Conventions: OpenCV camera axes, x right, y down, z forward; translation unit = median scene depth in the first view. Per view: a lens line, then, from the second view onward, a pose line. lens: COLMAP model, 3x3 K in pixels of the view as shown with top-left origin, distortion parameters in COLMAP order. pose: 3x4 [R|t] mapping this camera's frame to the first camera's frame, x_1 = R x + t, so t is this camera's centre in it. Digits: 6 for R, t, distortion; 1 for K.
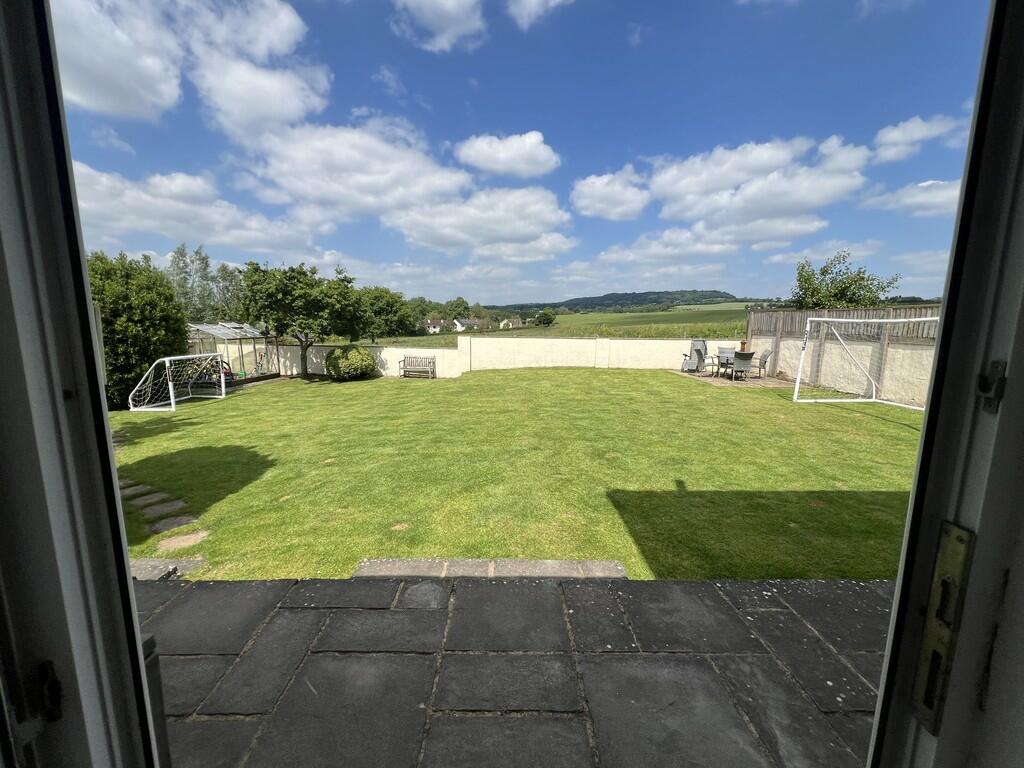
lens RADIAL K [[425.7, 0, 512.0], [0, 425.7, 384.0], [0, 0, 1]] dist [-0.003141, -0.000433]
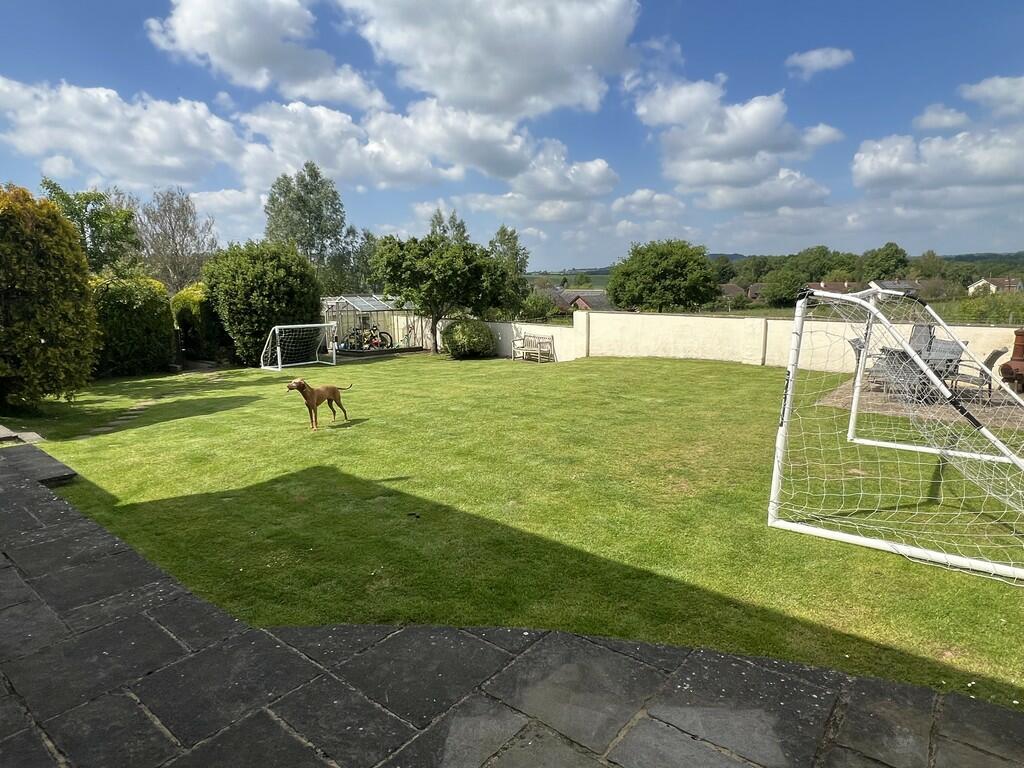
lens RADIAL K [[614.6, 0, 512.0], [0, 614.6, 384.0], [0, 0, 1]] dist [0.000353, 0.000313]
pose [[0.763684, 0.090659, -0.639193, 0.181053], [-0.082167, 0.995688, 0.043053, -0.006533], [0.640340, 0.019642, 0.767840, 0.022744]]
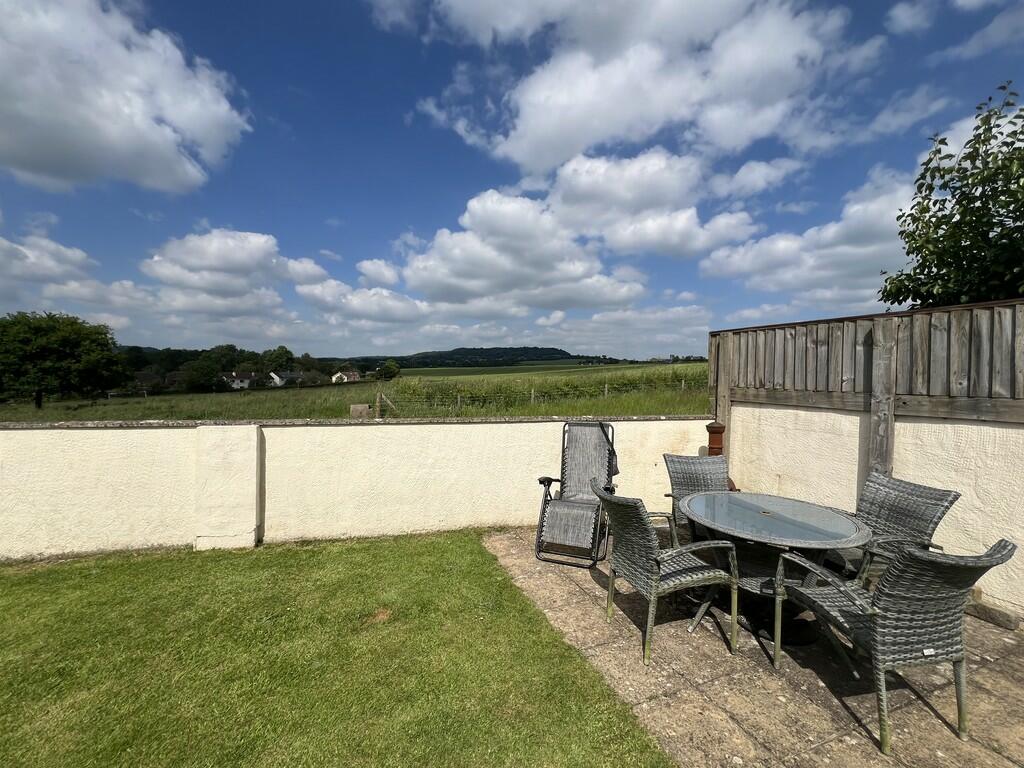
lens RADIAL K [[425.7, 0, 512.0], [0, 425.7, 384.0], [0, 0, 1]] dist [-0.003141, -0.000433]
pose [[0.940255, -0.000349, 0.340471, 0.096349], [0.043280, 0.992010, -0.118506, -0.032603], [-0.337709, 0.126161, 0.932757, 0.244473]]
